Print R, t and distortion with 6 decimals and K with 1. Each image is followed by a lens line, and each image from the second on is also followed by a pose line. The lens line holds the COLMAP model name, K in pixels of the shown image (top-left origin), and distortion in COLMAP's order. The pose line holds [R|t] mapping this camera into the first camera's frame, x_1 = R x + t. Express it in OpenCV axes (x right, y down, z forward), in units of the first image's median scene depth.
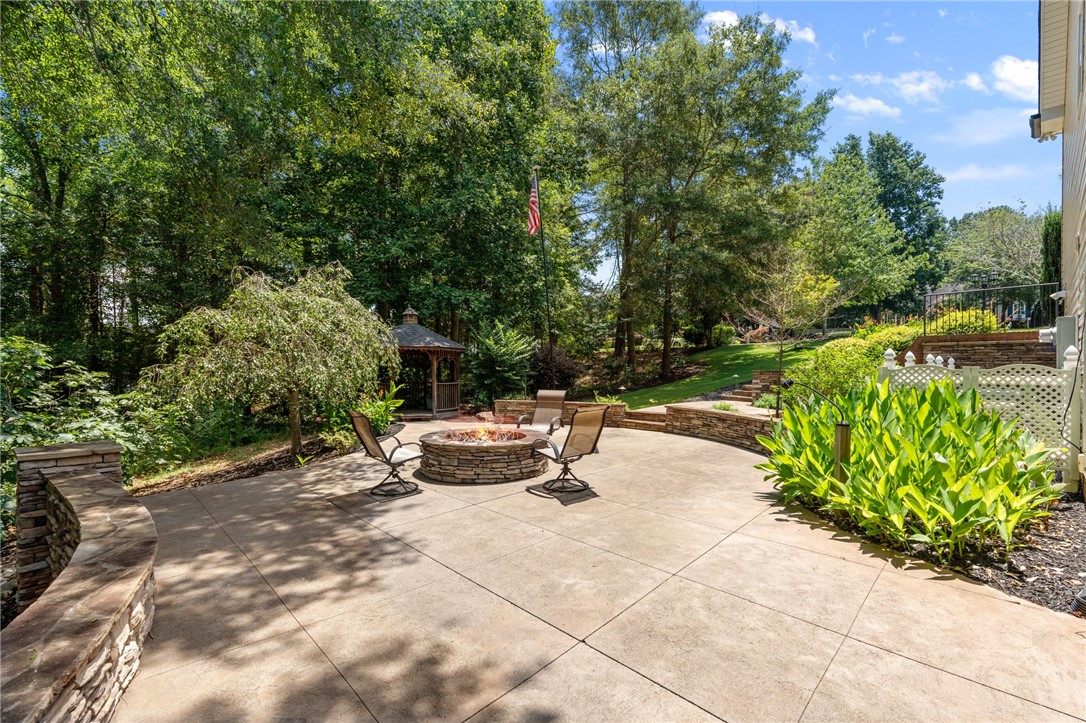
lens RADIAL K [[472.3, 0, 542.8], [0, 472.3, 362.1], [0, 0, 1]] dist [-0.008783, -0.000142]
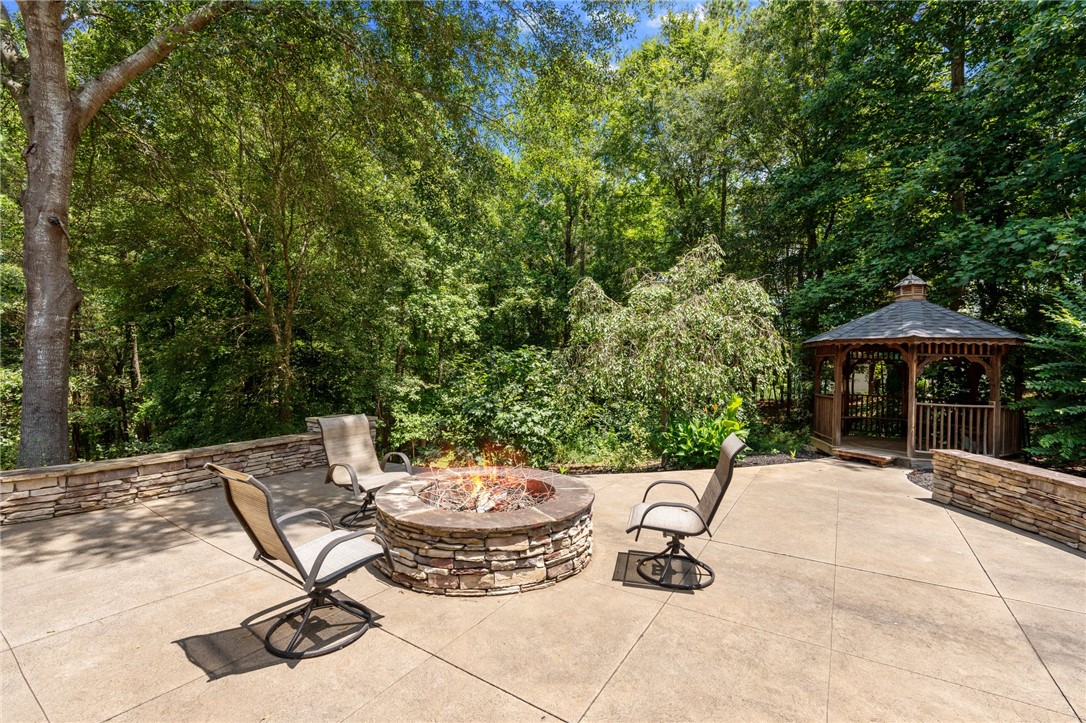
lens RADIAL K [[472.3, 0, 542.4], [0, 472.3, 365.8], [0, 0, 1]] dist [-0.008783, -0.000142]
pose [[0.210404, 0.004360, -0.977605, 0.823018], [-0.003698, 0.999986, 0.003664, 0.001098], [0.977607, 0.002845, 0.210418, 1.679340]]
